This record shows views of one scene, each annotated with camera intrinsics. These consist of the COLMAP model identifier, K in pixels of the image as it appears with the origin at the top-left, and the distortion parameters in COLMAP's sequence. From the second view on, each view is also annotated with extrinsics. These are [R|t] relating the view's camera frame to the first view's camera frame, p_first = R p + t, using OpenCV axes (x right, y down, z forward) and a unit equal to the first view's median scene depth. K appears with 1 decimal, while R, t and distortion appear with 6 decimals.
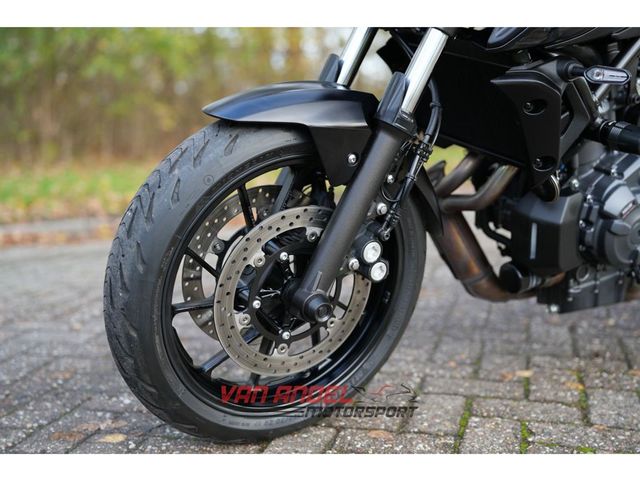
lens RADIAL K [[911.2, 0, 320.8], [0, 911.2, 238.8], [0, 0, 1]] dist [0.080341, 0.000000]
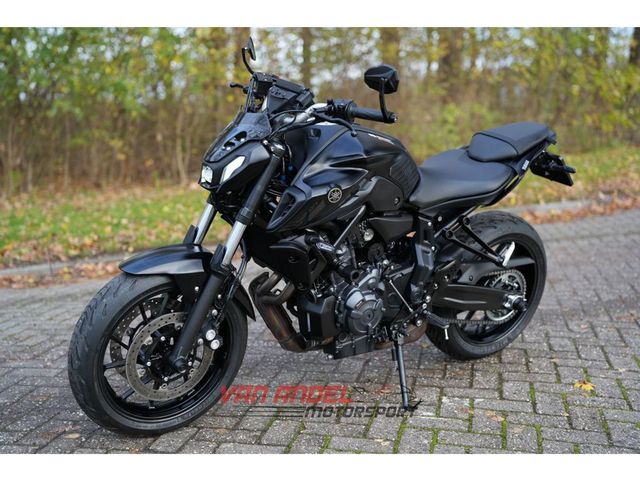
lens RADIAL K [[911.2, 0, 317.4], [0, 911.2, 237.9], [0, 0, 1]] dist [0.080341, 0.000000]
pose [[0.999264, -0.006523, 0.037794, 0.199796], [0.006577, 0.999978, -0.001310, -0.176393], [-0.037784, 0.001558, 0.999285, -0.876258]]
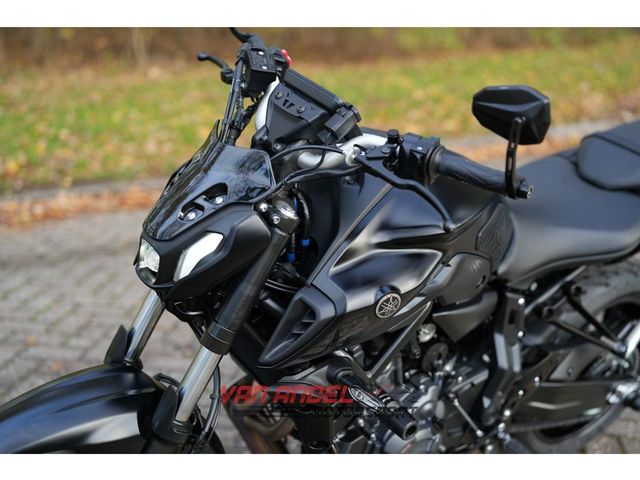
lens RADIAL K [[911.2, 0, 321.2], [0, 911.2, 244.0], [0, 0, 1]] dist [0.080341, 0.000000]
pose [[0.996024, 0.029384, 0.084098, 0.149137], [-0.041957, 0.987508, 0.151883, -0.470145], [-0.078585, -0.154807, 0.984814, -0.017087]]
